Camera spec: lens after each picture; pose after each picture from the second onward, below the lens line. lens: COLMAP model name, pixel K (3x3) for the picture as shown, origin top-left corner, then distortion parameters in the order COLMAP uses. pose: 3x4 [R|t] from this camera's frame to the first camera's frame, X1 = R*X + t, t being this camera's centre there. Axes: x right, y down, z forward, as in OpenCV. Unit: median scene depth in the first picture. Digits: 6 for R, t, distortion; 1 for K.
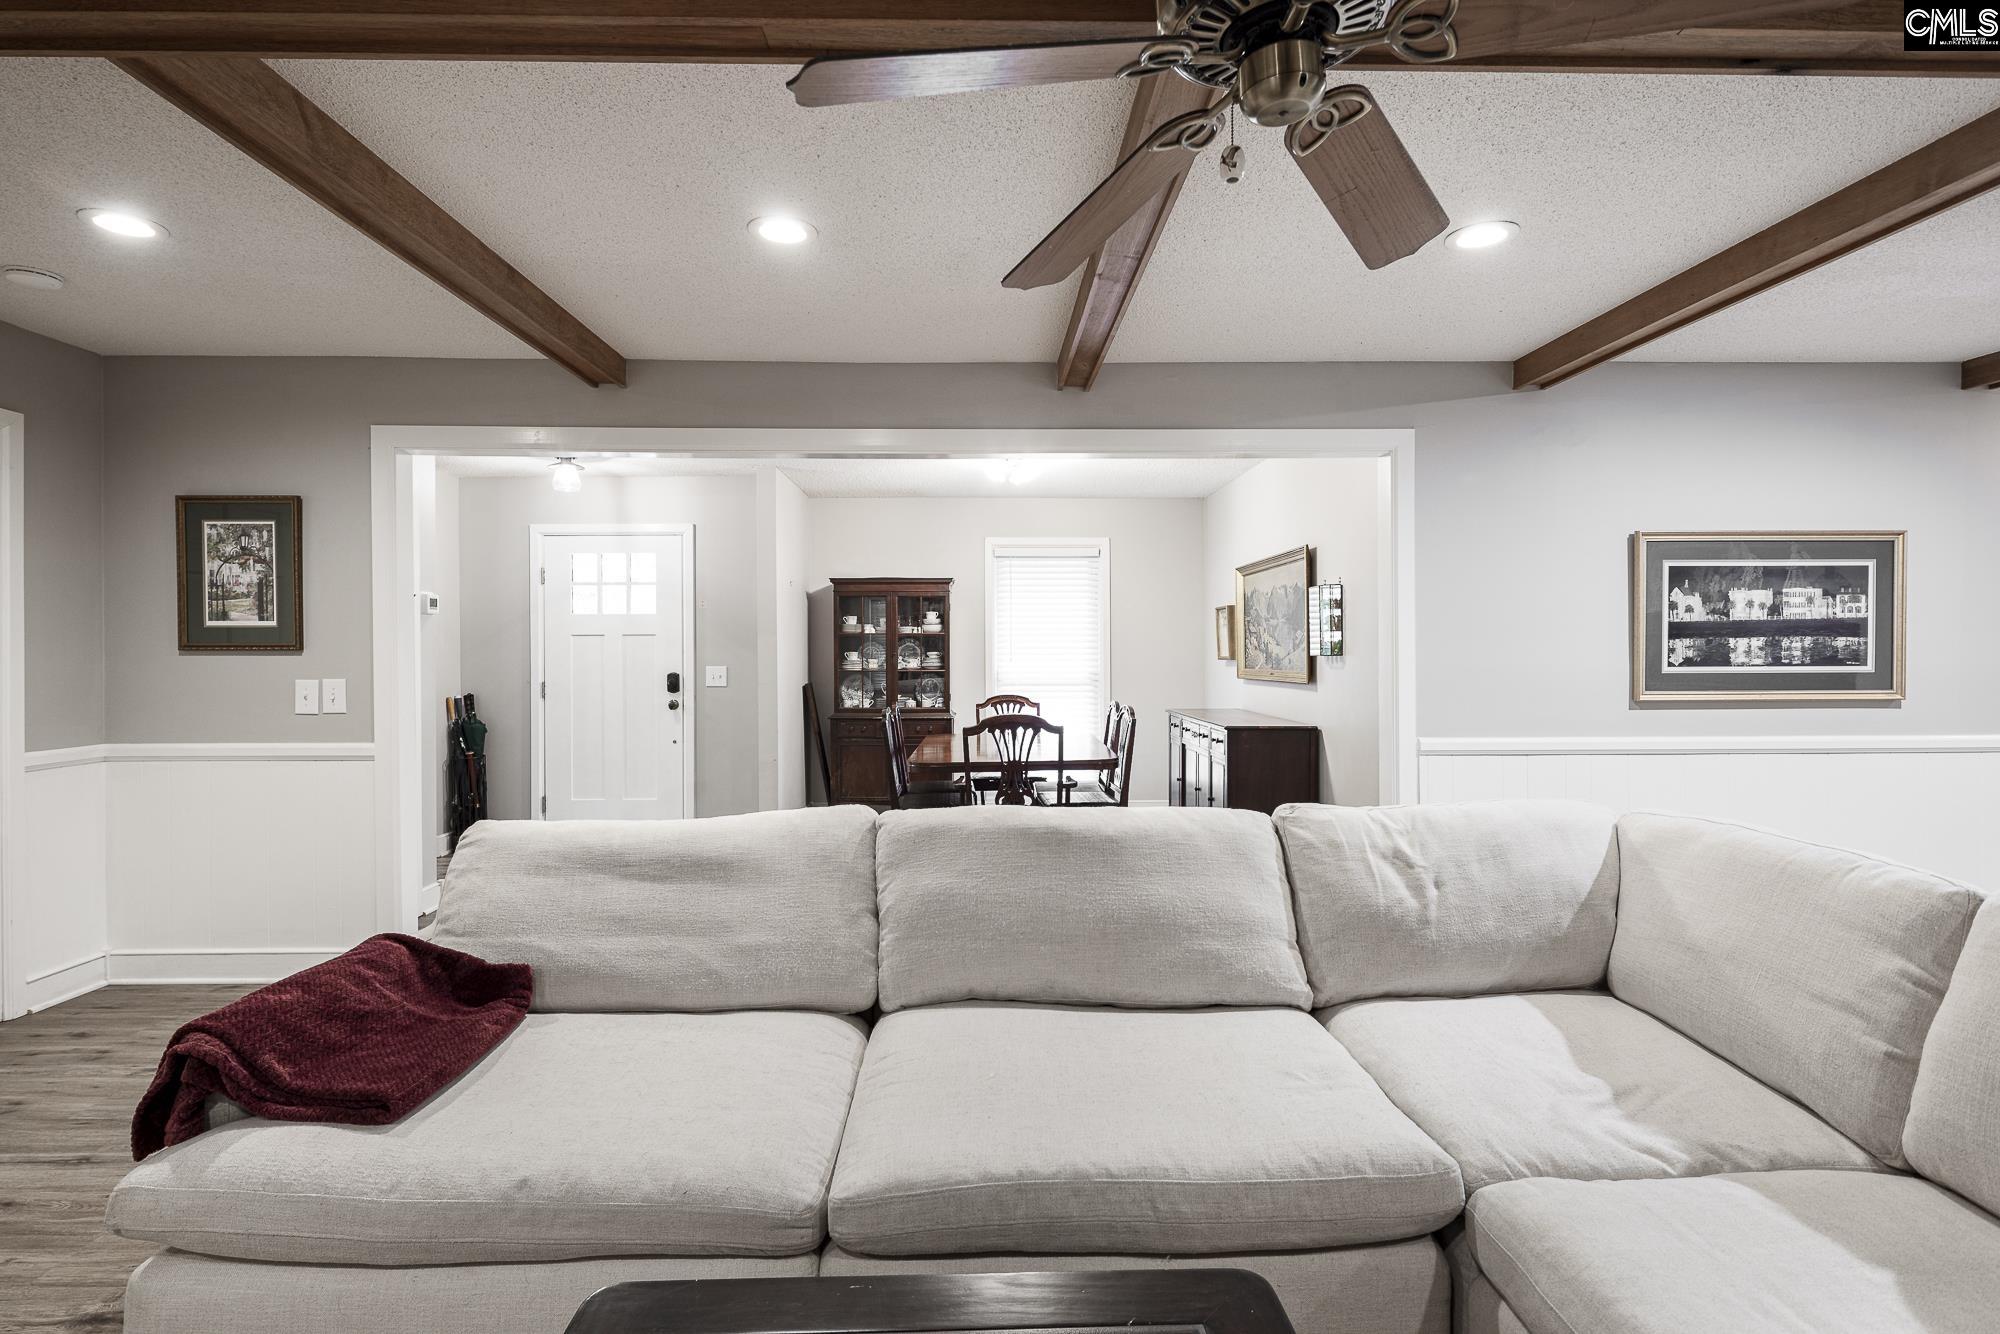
lens RADIAL K [[967.1, 0, 994.4], [0, 967.1, 660.4], [0, 0, 1]] dist [-0.000614, -0.001752]
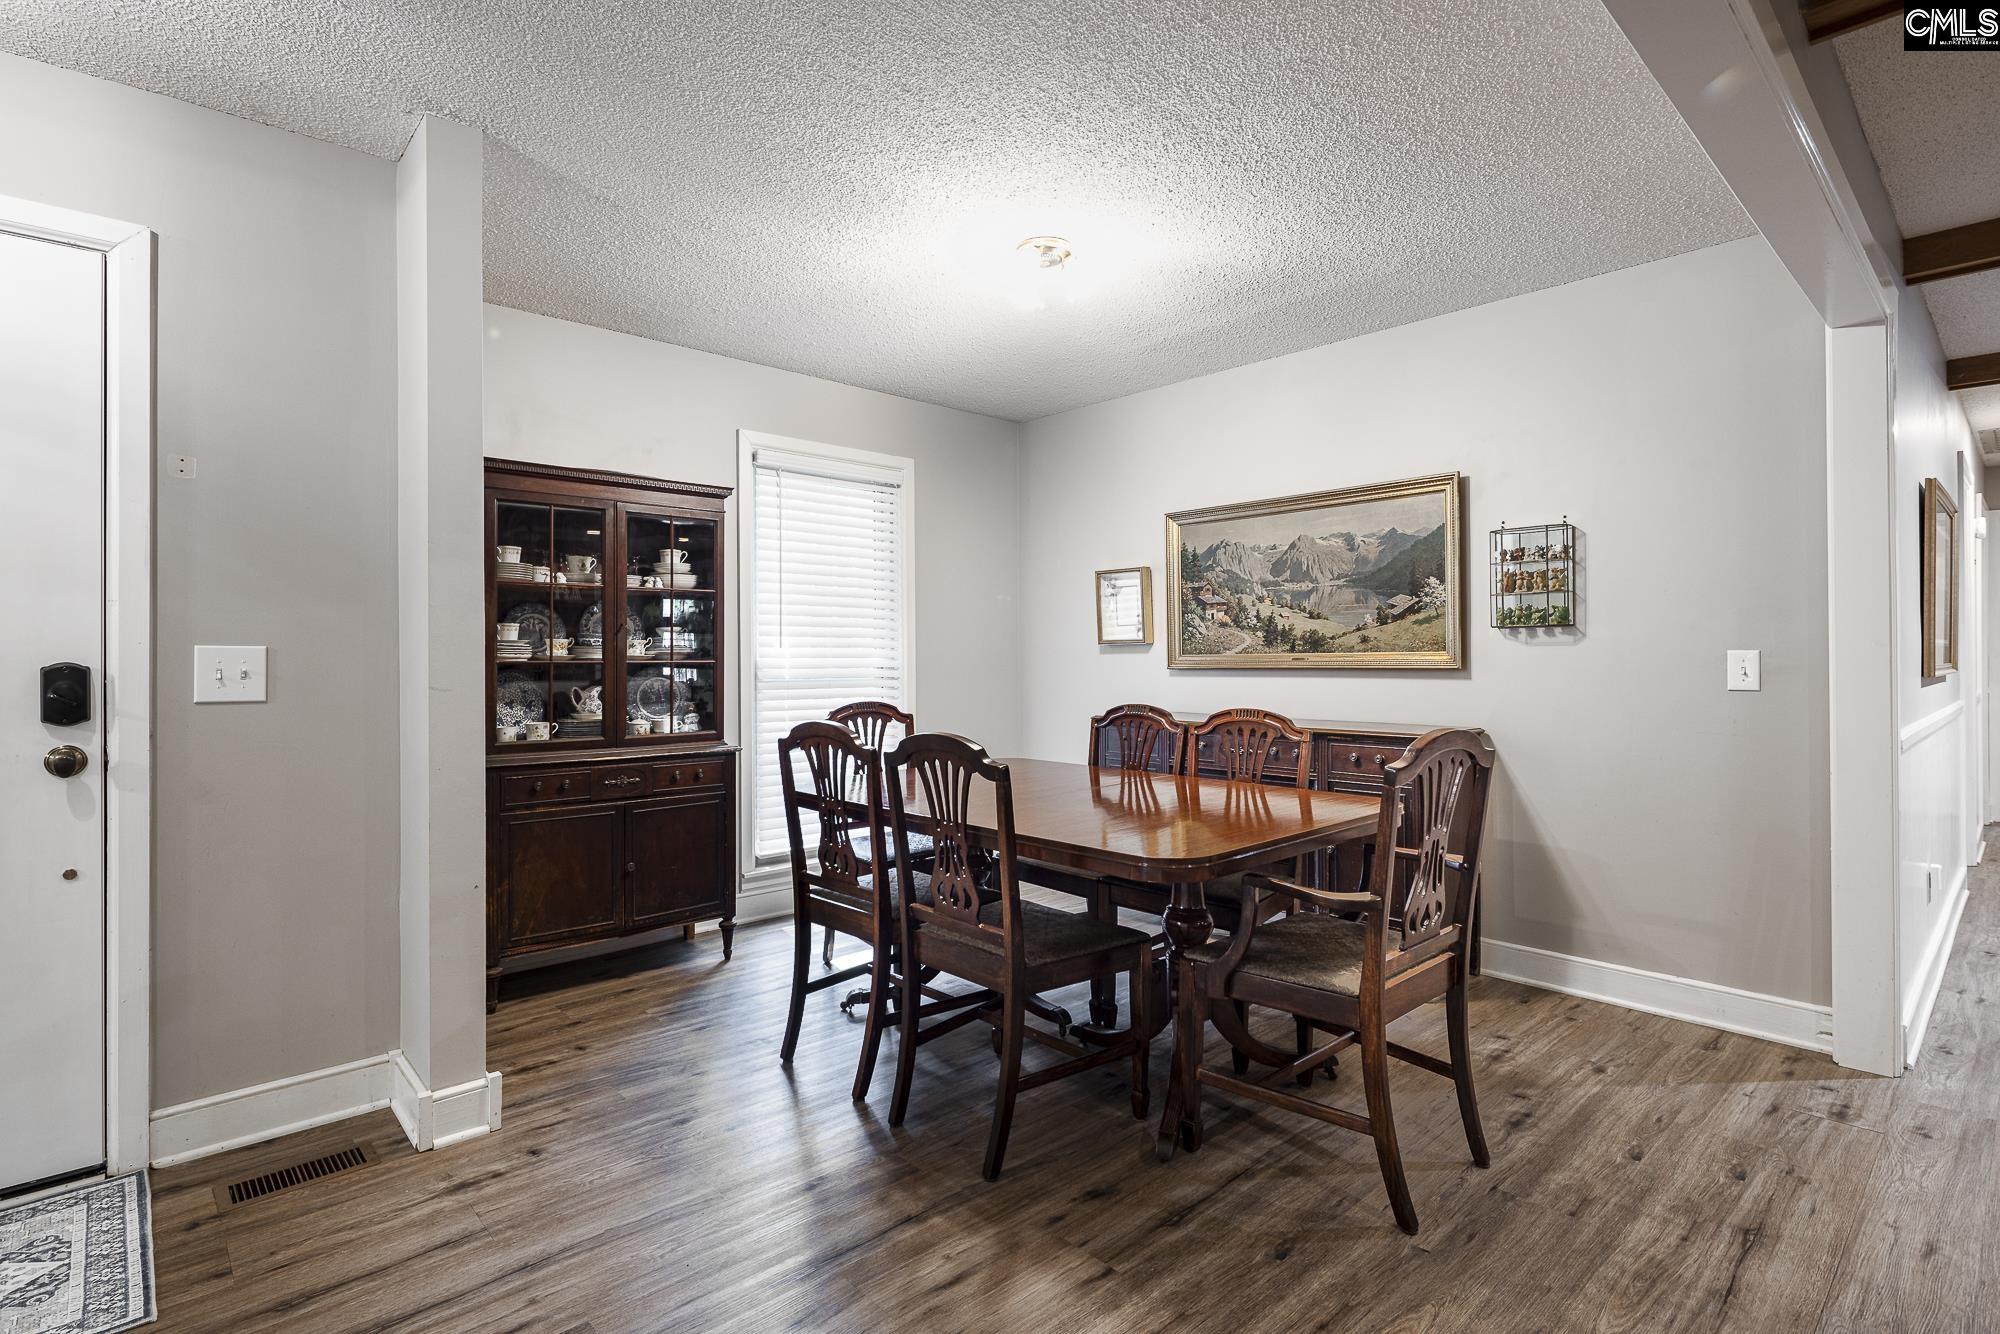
lens RADIAL K [[967.1, 0, 998.6], [0, 967.1, 654.1], [0, 0, 1]] dist [-0.000614, -0.001752]
pose [[0.748850, 0.003048, 0.662733, -0.510588], [0.007494, 0.999887, -0.013067, 0.026135], [-0.662697, 0.014752, 0.748742, 0.892395]]
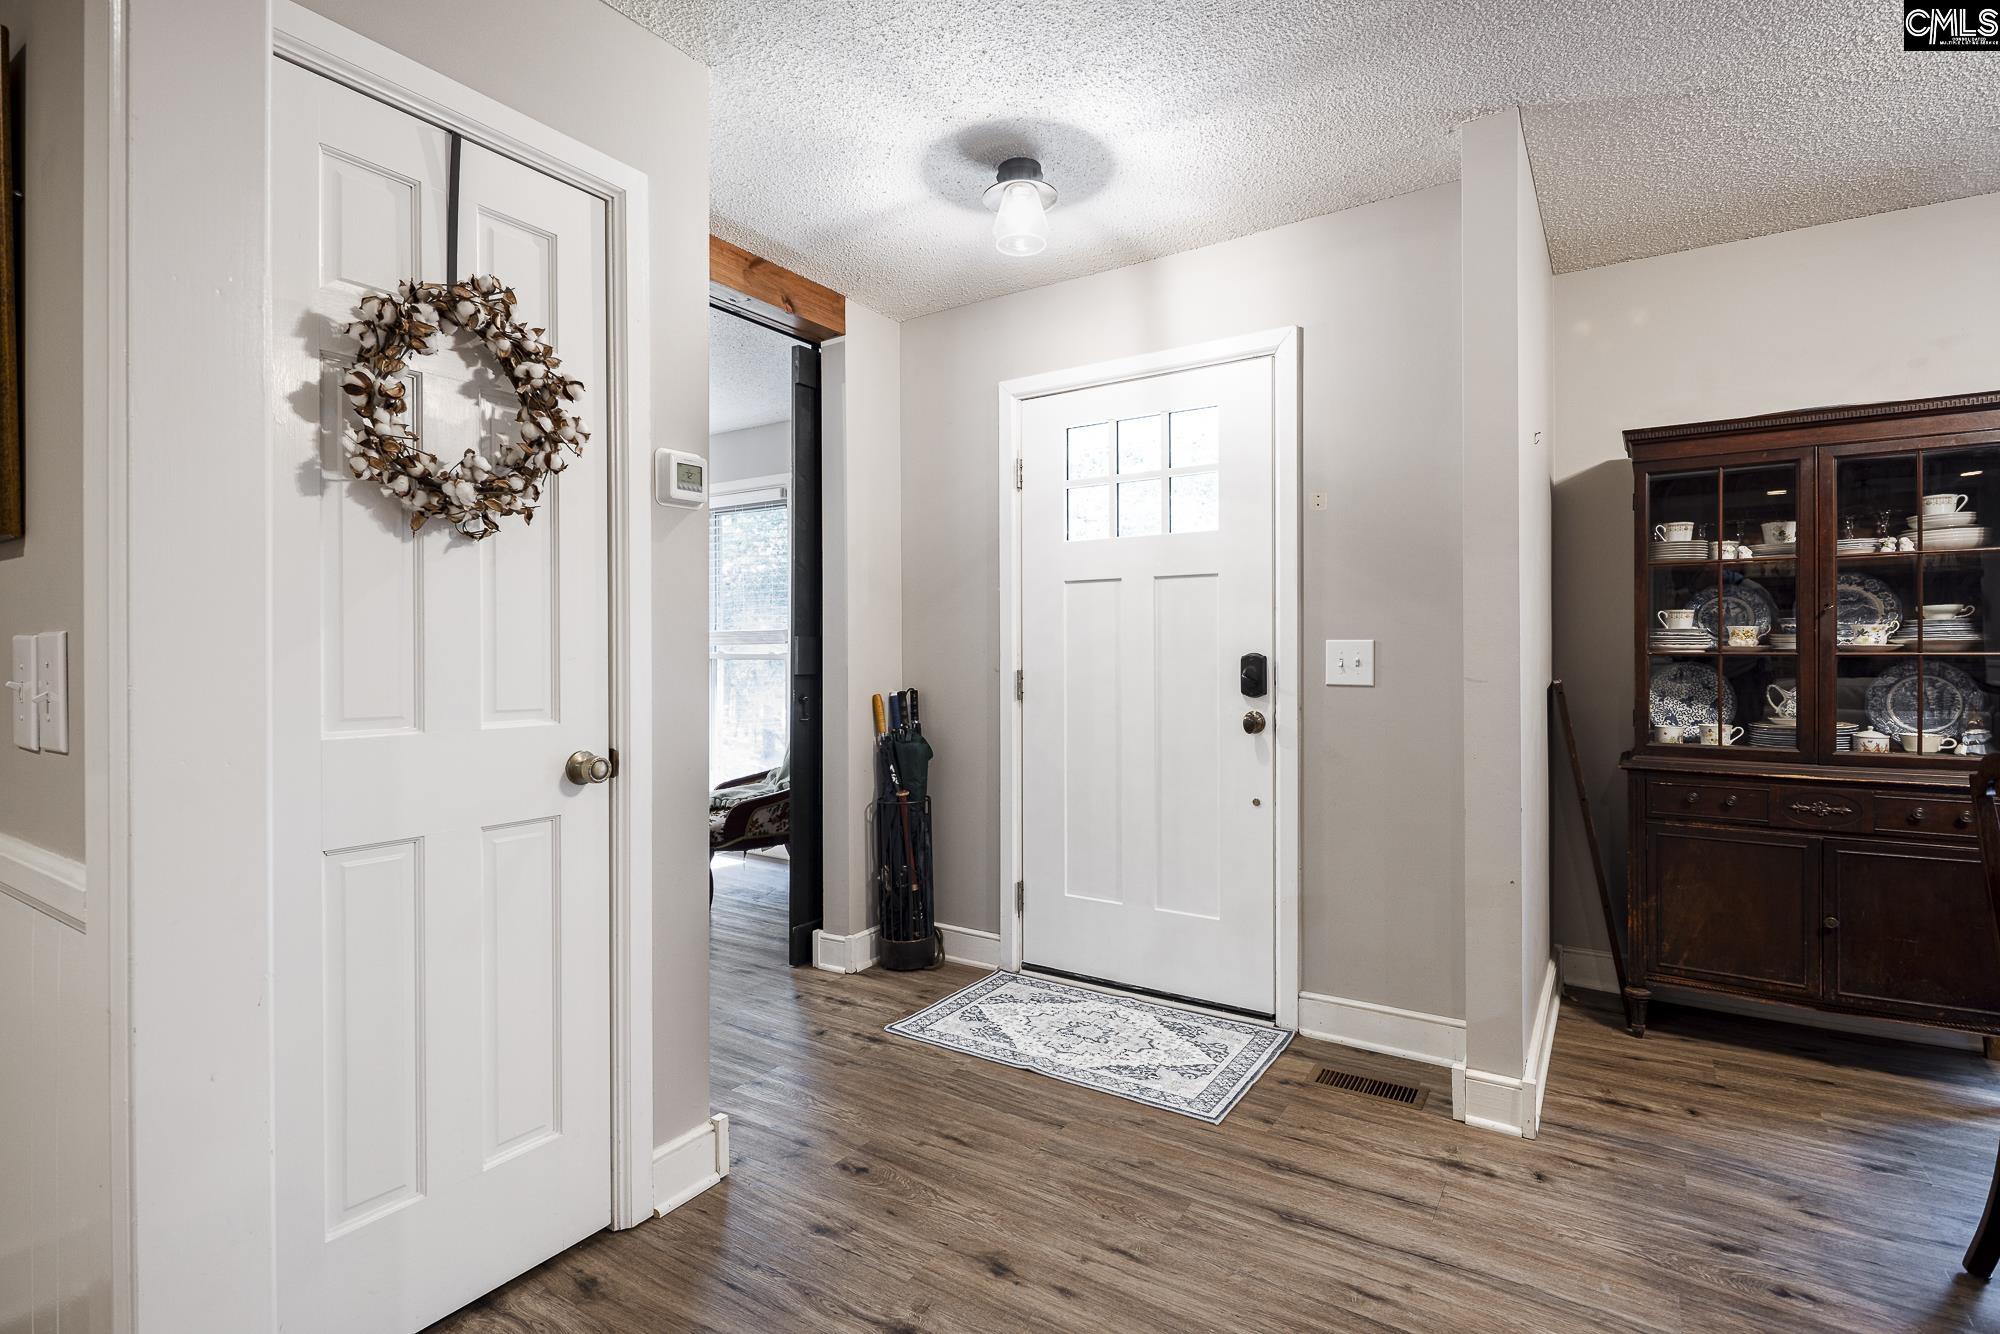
lens RADIAL K [[967.1, 0, 992.9], [0, 967.1, 654.1], [0, 0, 1]] dist [-0.000614, -0.001752]
pose [[0.821681, 0.001690, -0.569945, -0.277762], [-0.005173, 0.999977, -0.004494, 0.025374], [0.569924, 0.006641, 0.821670, 0.891766]]
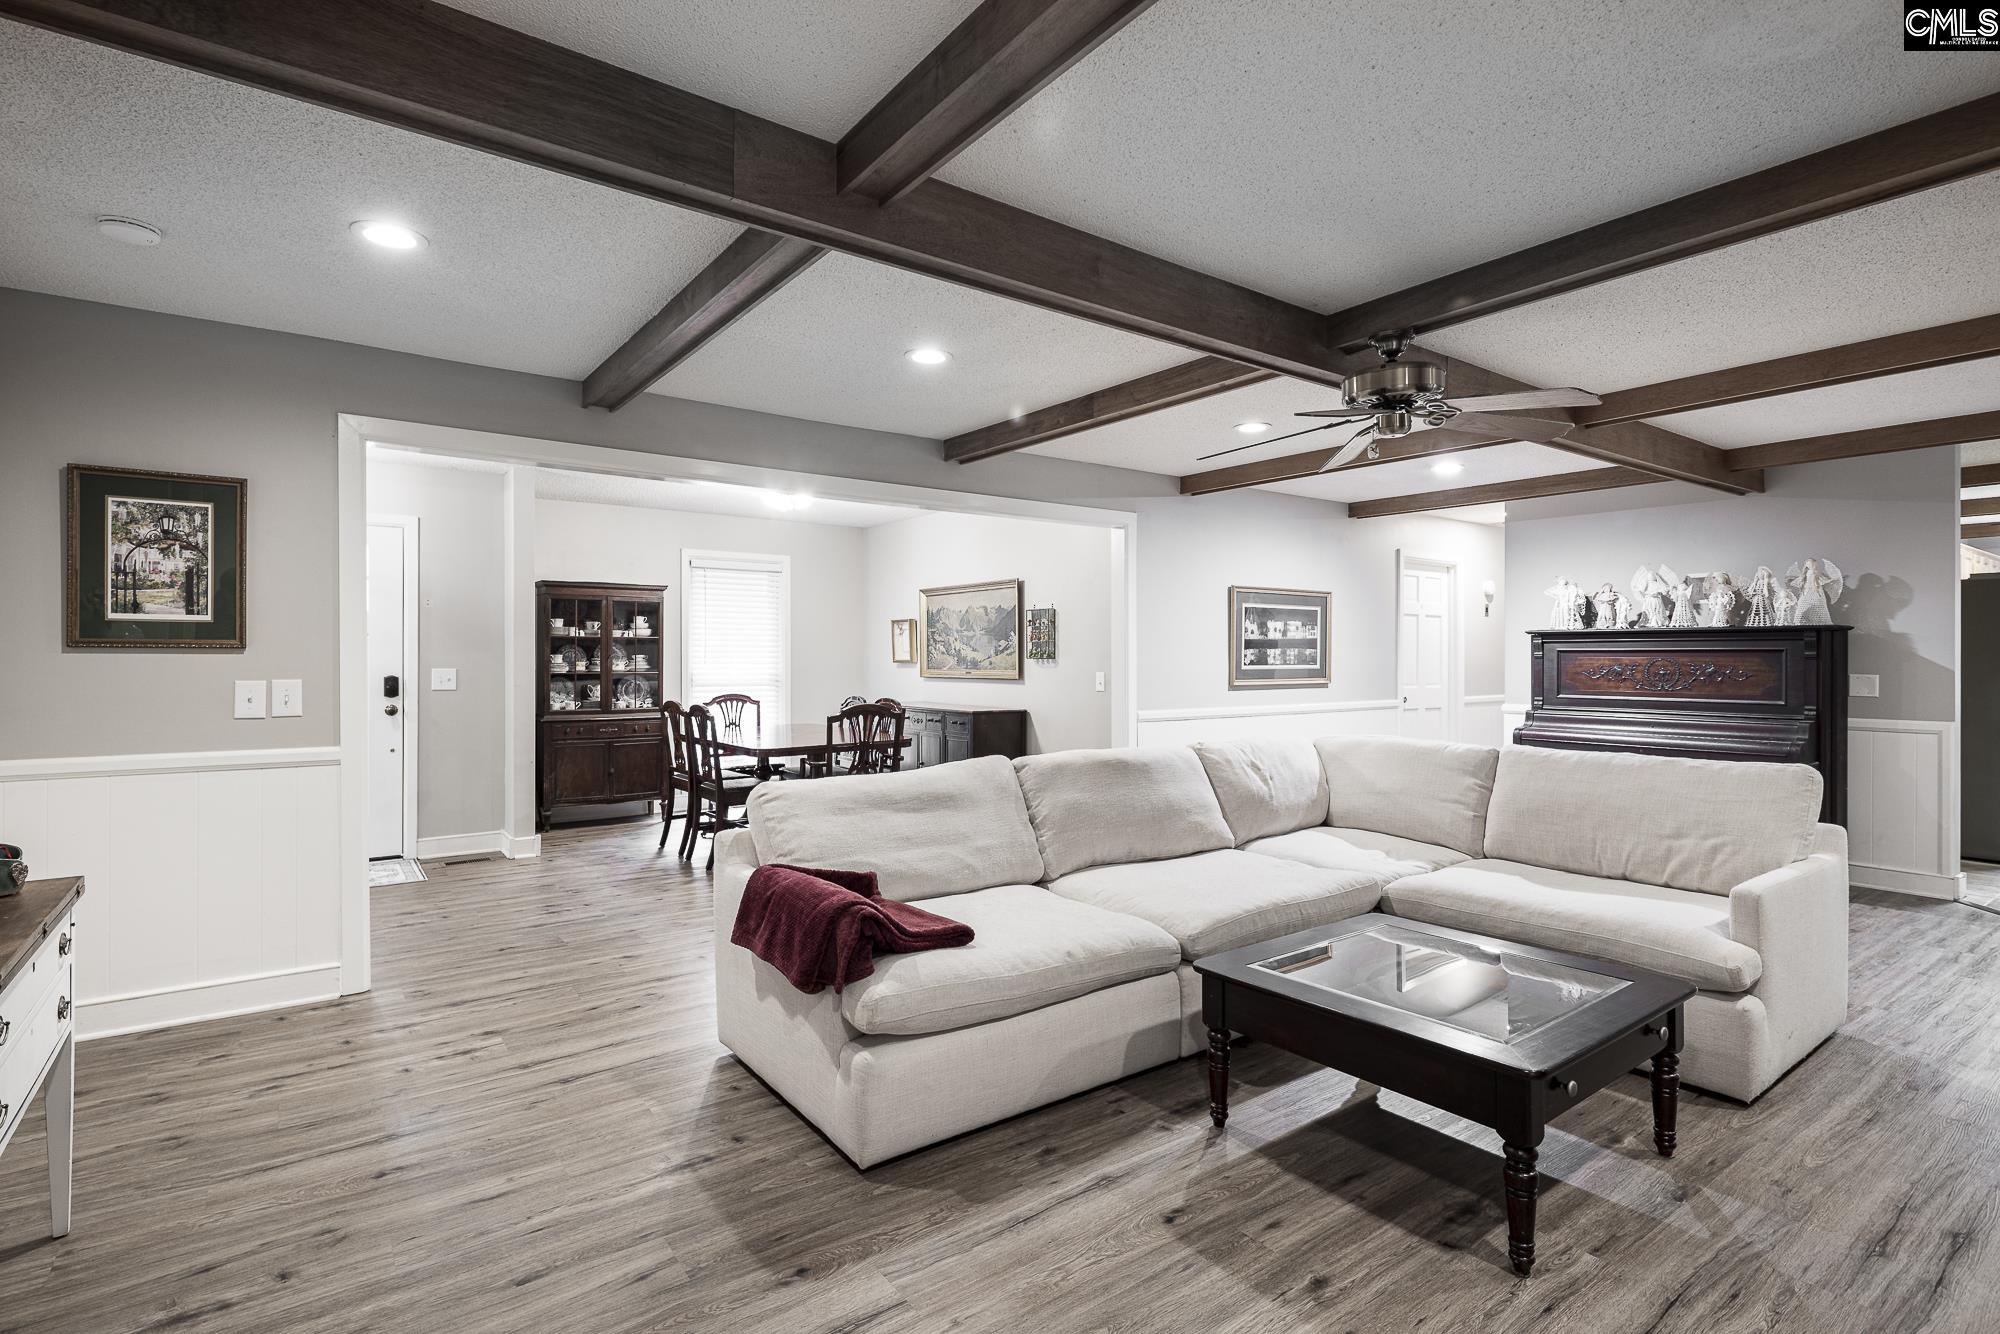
lens RADIAL K [[967.1, 0, 995.6], [0, 967.1, 659.2], [0, 0, 1]] dist [-0.000614, -0.001752]
pose [[0.820315, 0.003011, 0.571904, -0.632573], [0.001326, 0.999973, -0.007166, 0.007056], [-0.571911, 0.006637, 0.820289, -0.146005]]
